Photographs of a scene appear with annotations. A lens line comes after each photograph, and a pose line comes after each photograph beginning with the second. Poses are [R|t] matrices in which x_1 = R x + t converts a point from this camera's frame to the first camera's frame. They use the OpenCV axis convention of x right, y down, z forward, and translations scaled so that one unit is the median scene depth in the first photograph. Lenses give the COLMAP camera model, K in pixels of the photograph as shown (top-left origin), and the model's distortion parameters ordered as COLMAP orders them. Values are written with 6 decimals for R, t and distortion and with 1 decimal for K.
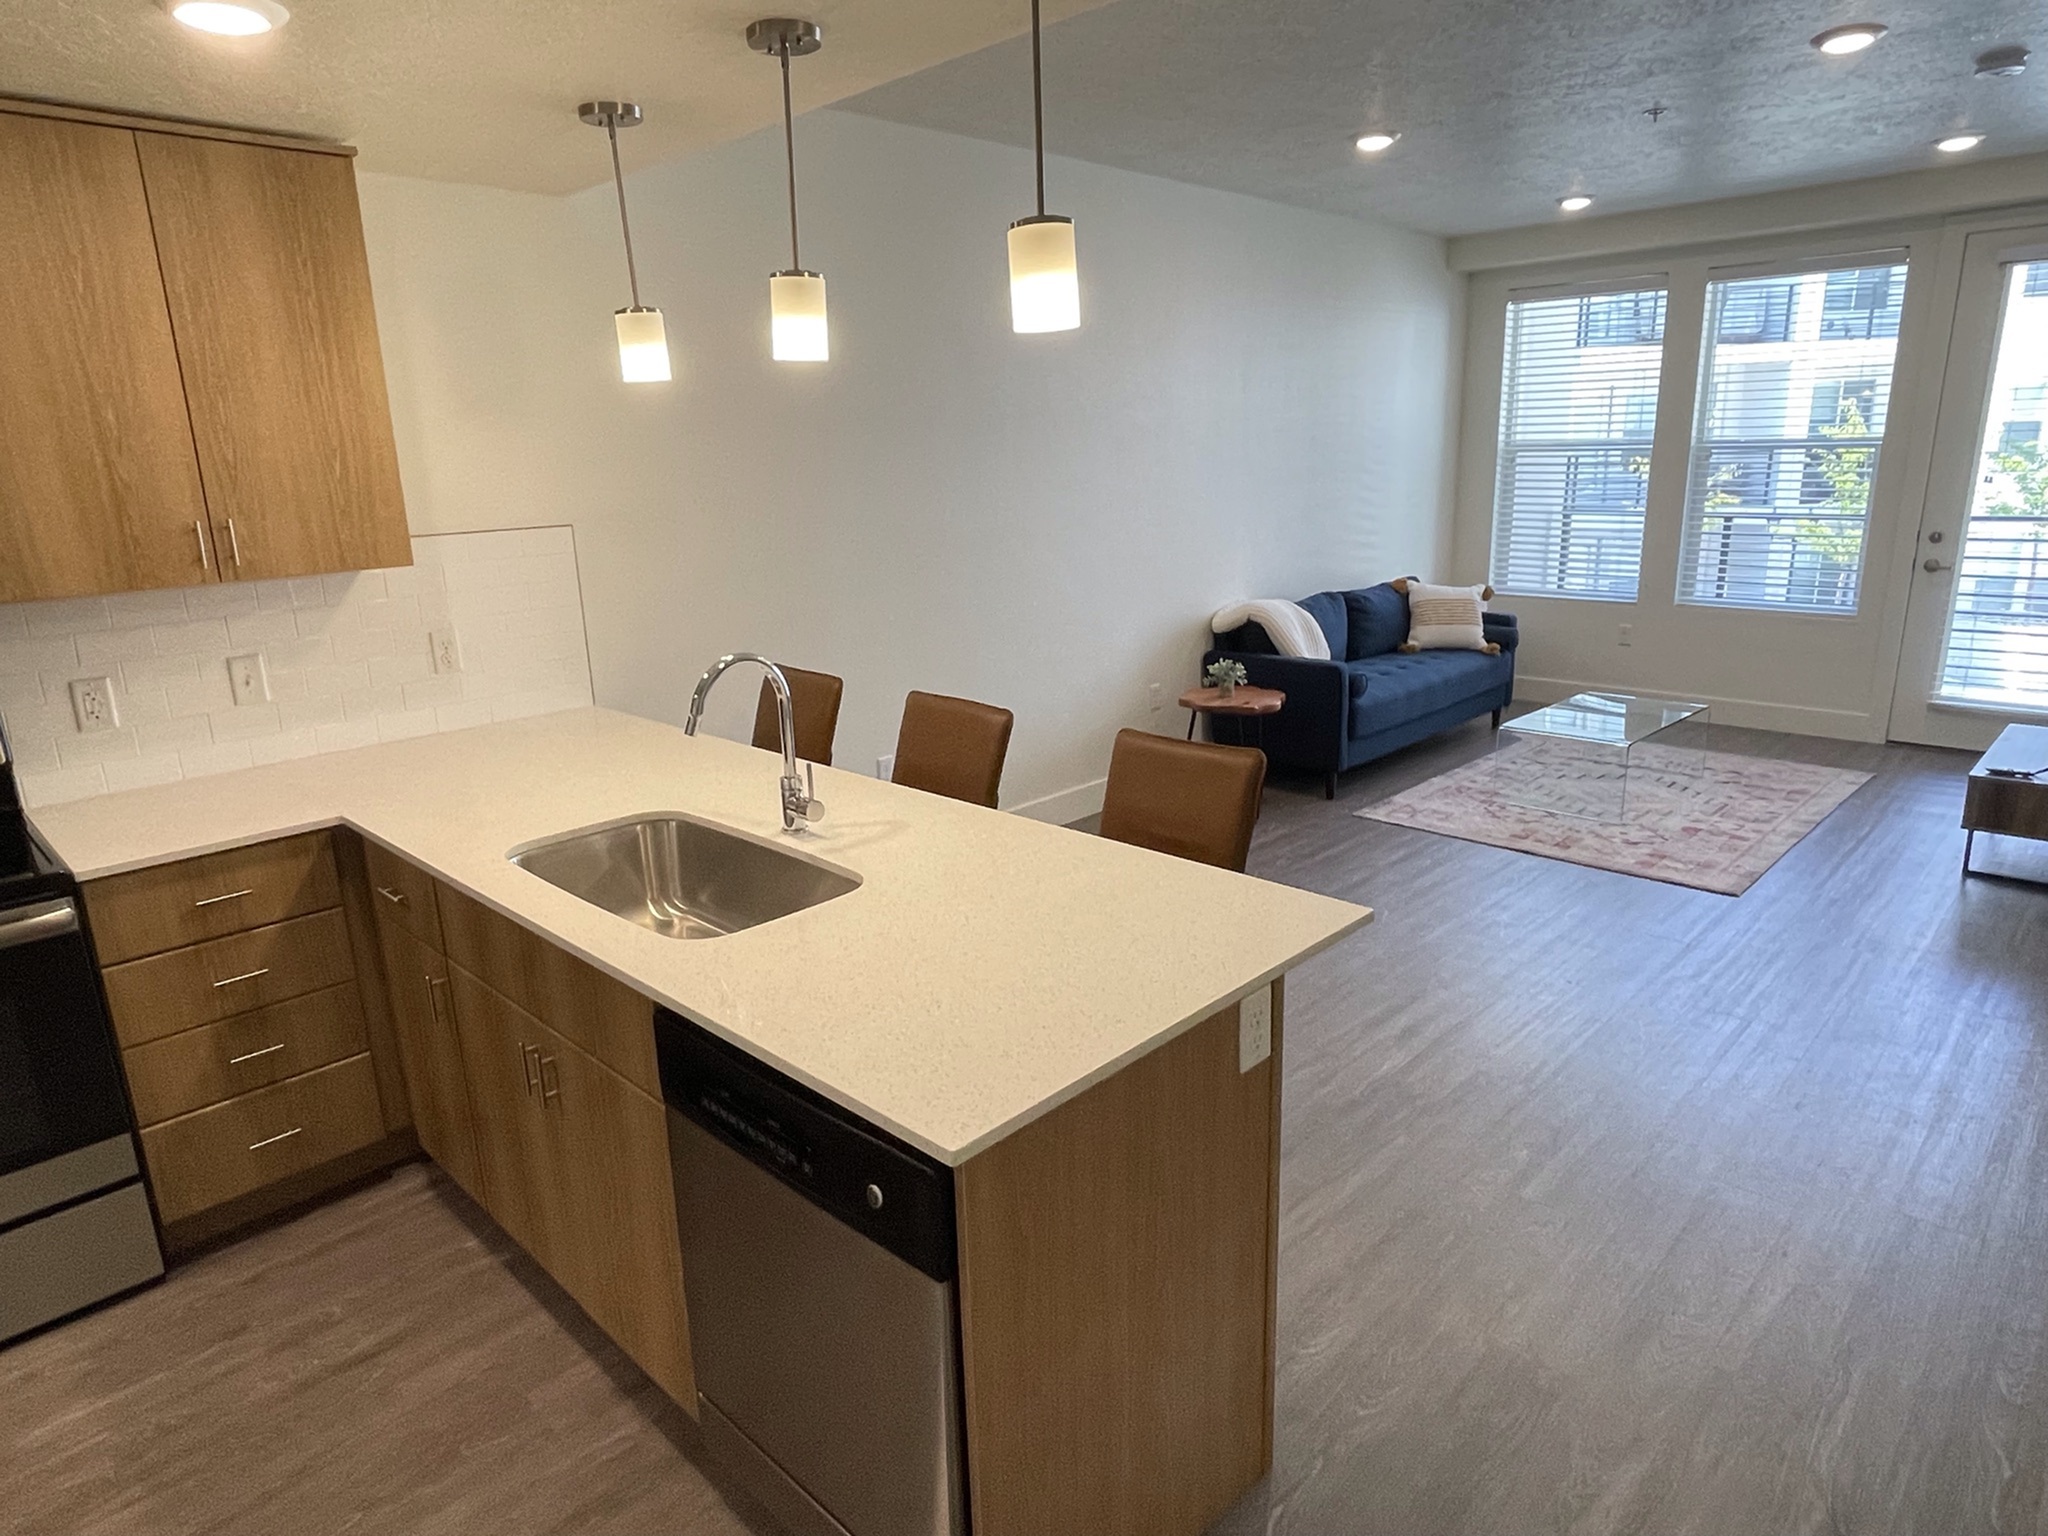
lens RADIAL K [[1212.2, 0, 991.6], [0, 1212.2, 765.2], [0, 0, 1]] dist [-0.020708, 0.000831]
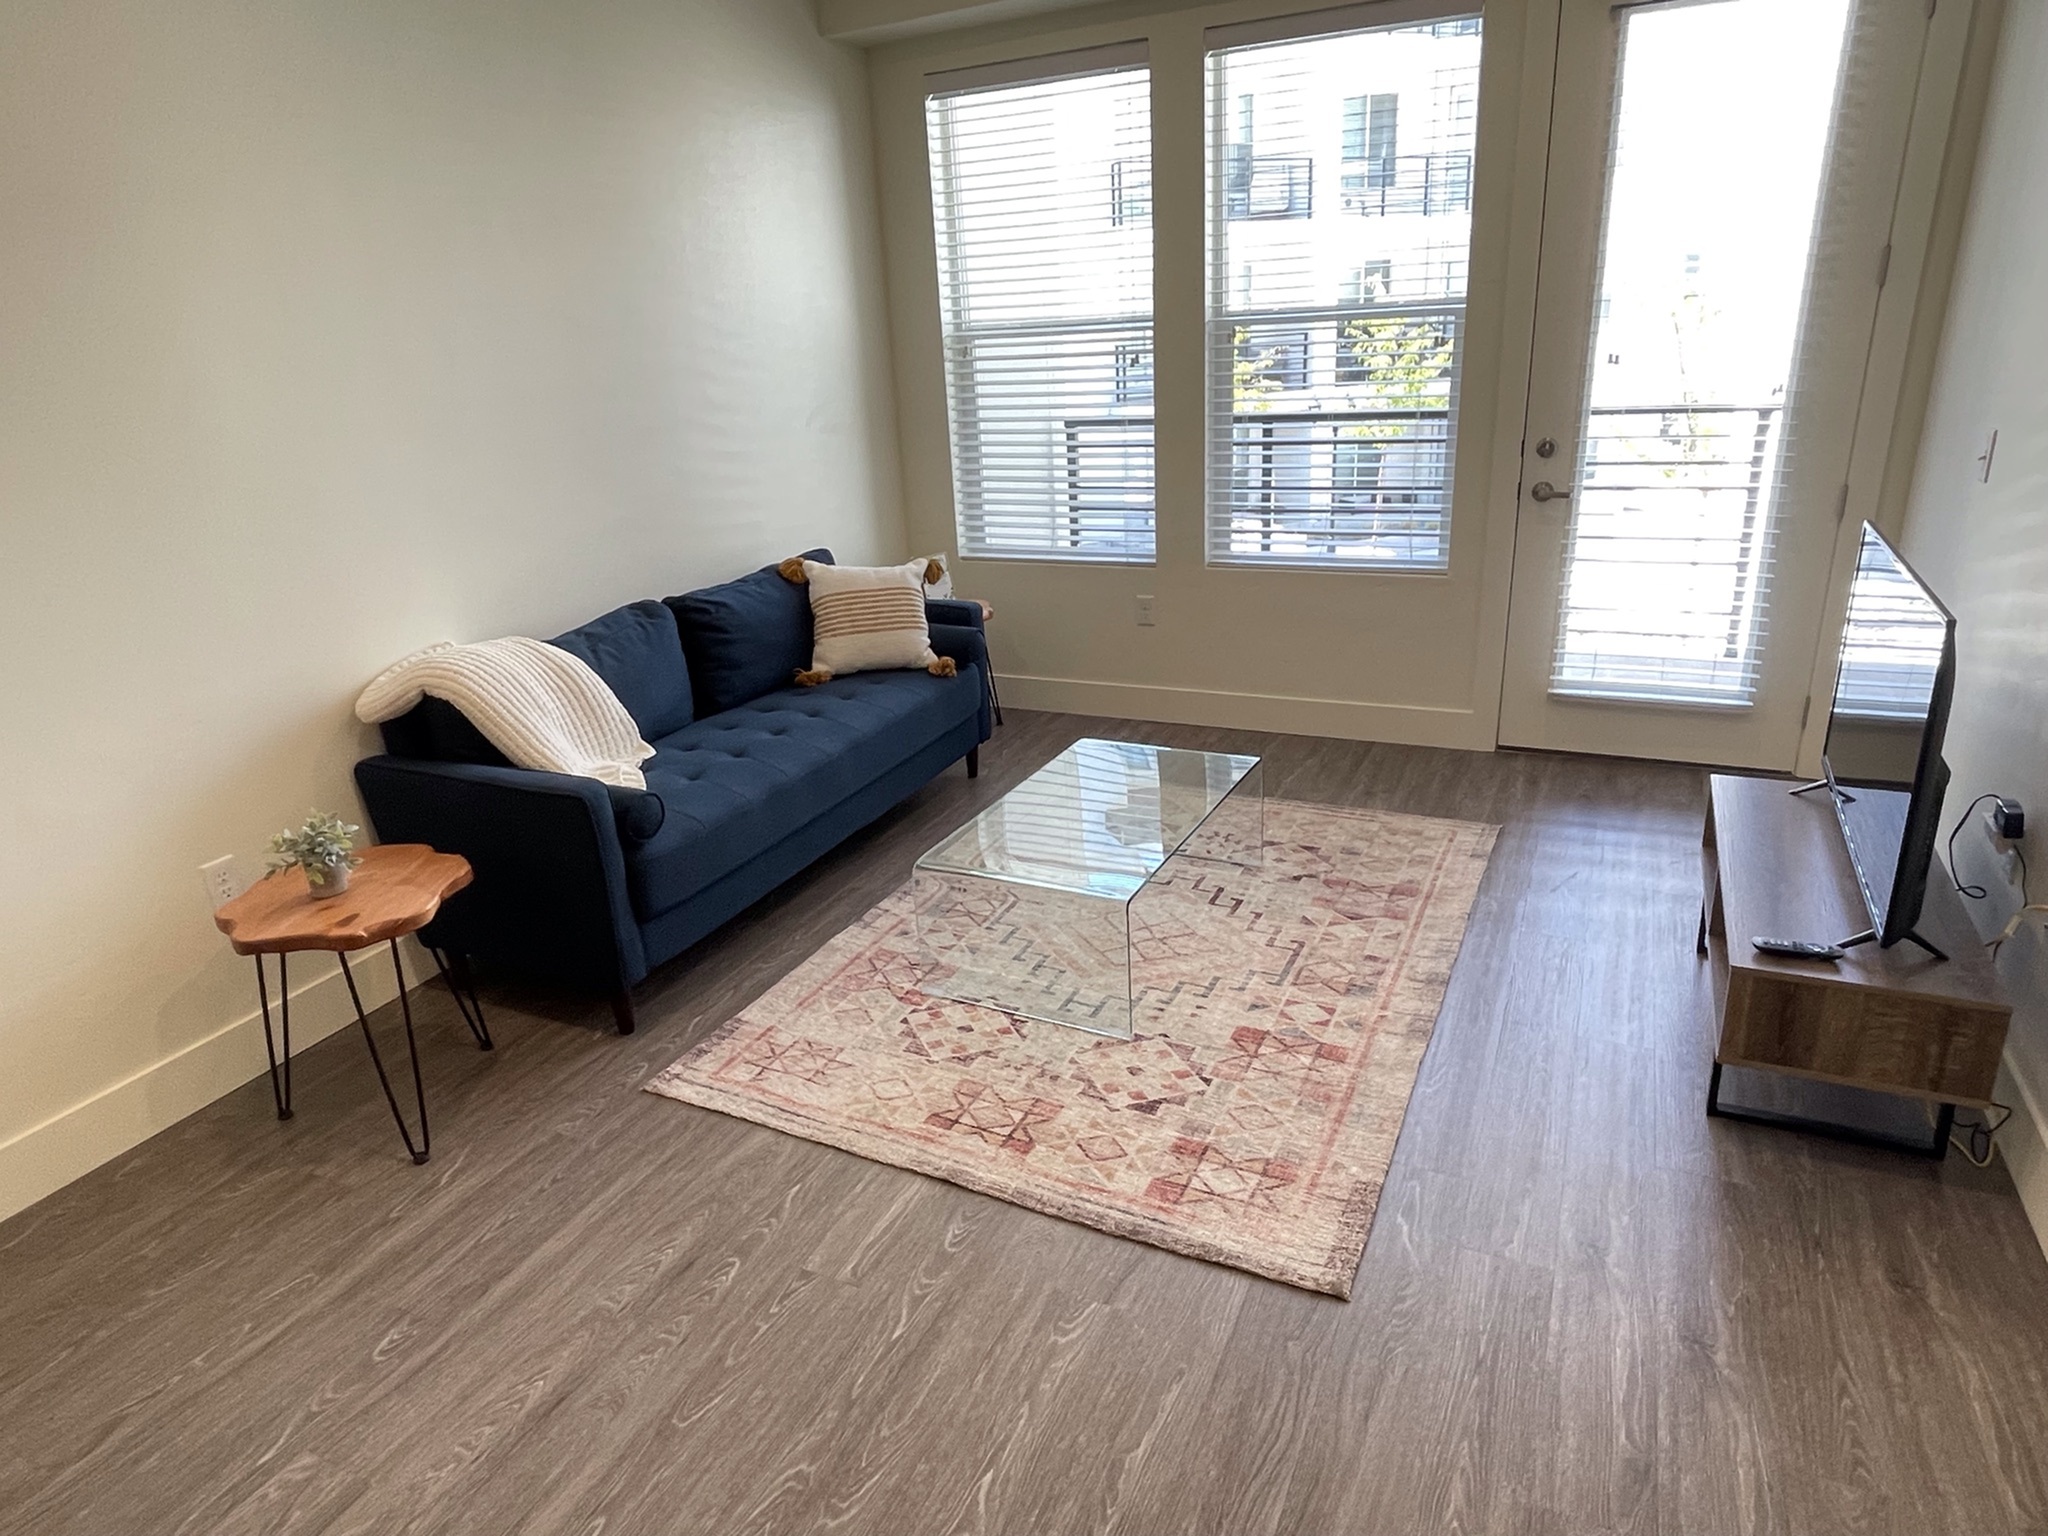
lens RADIAL K [[1198.7, 0, 1024.0], [0, 1198.7, 768.0], [0, 0, 1]] dist [0.005310, -0.000057]
pose [[0.940811, -0.136181, 0.310370, 0.286586], [0.111741, 0.989157, 0.095297, -0.110349], [-0.319982, -0.054976, 0.945827, 0.452506]]
